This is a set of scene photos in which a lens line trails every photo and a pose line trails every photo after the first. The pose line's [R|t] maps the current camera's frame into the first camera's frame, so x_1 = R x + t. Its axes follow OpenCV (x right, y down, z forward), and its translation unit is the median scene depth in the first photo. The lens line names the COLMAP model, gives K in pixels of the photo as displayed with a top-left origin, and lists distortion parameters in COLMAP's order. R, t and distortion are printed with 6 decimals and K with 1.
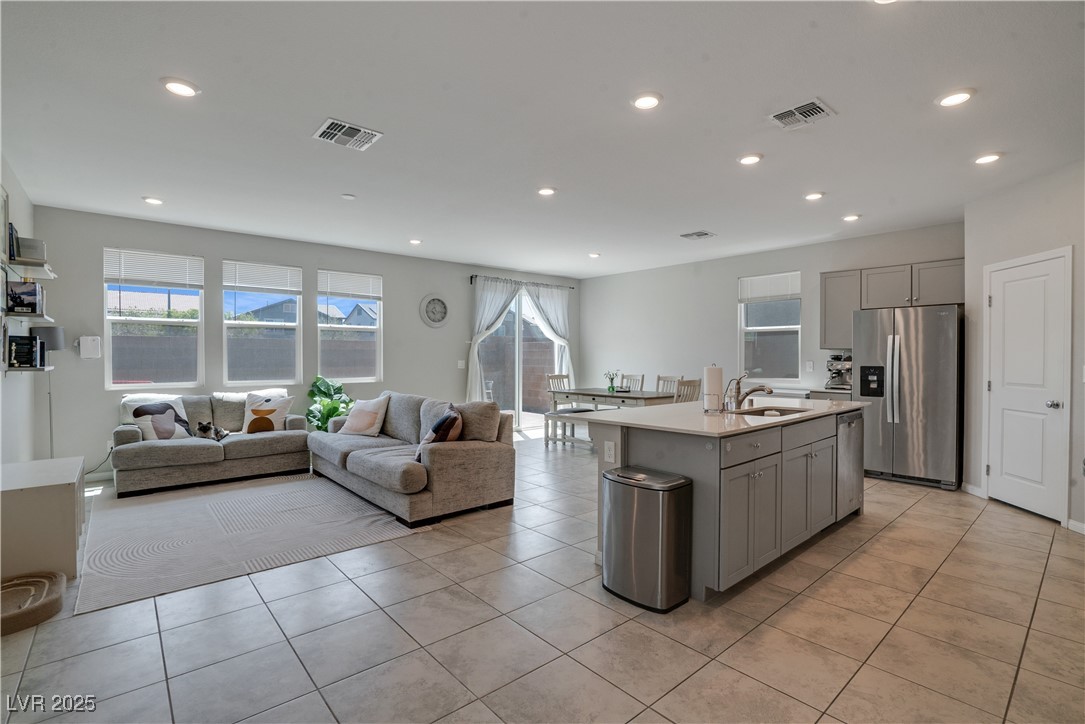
lens RADIAL K [[508.9, 0, 538.0], [0, 508.9, 359.1], [0, 0, 1]] dist [-0.049612, 0.014150]
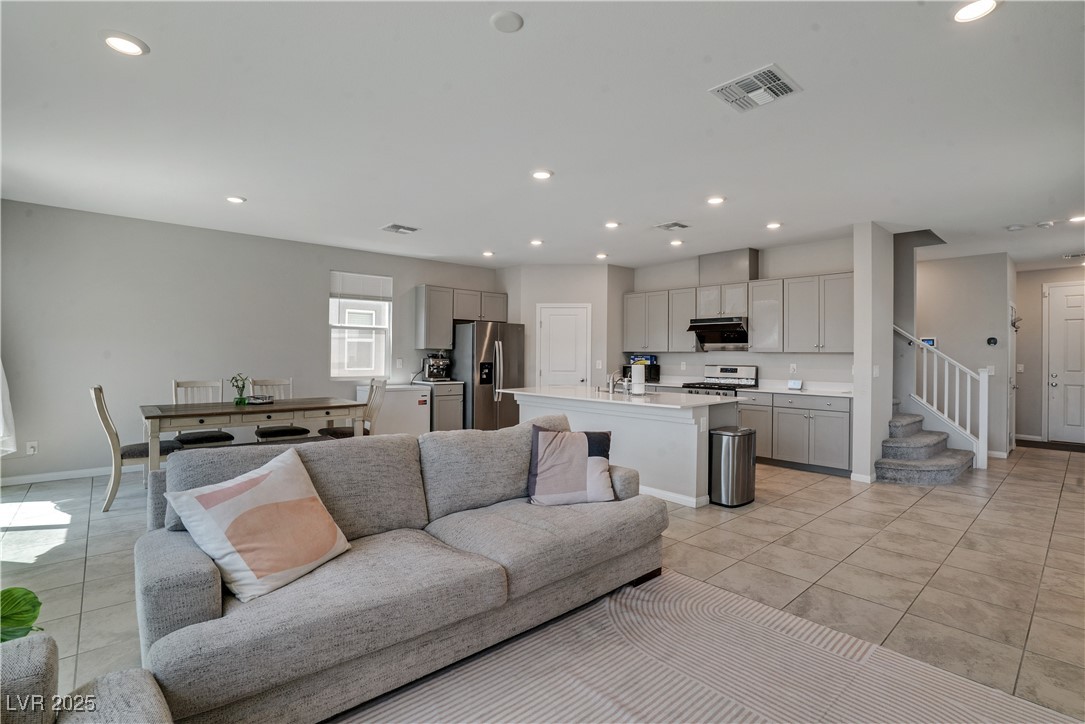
lens RADIAL K [[508.9, 0, 549.9], [0, 508.9, 348.5], [0, 0, 1]] dist [-0.049612, 0.014150]
pose [[-0.034440, 0.013010, 0.999322, -0.735780], [-0.004235, 0.999904, -0.013163, -0.006970], [-0.999398, -0.004685, -0.034381, 0.848214]]
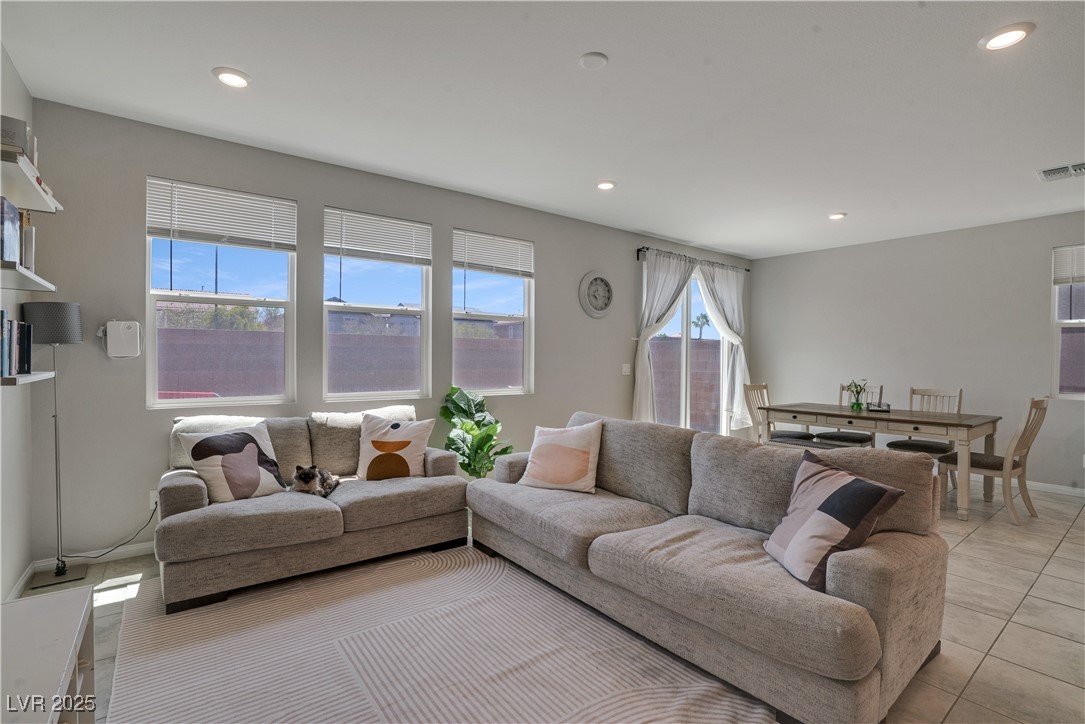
lens RADIAL K [[508.9, 0, 541.9], [0, 508.9, 361.2], [0, 0, 1]] dist [-0.049612, 0.014150]
pose [[0.998456, 0.007884, -0.054980, -0.348692], [-0.007903, 0.999969, -0.000123, -0.000886], [0.054978, 0.000557, 0.998487, 0.406980]]
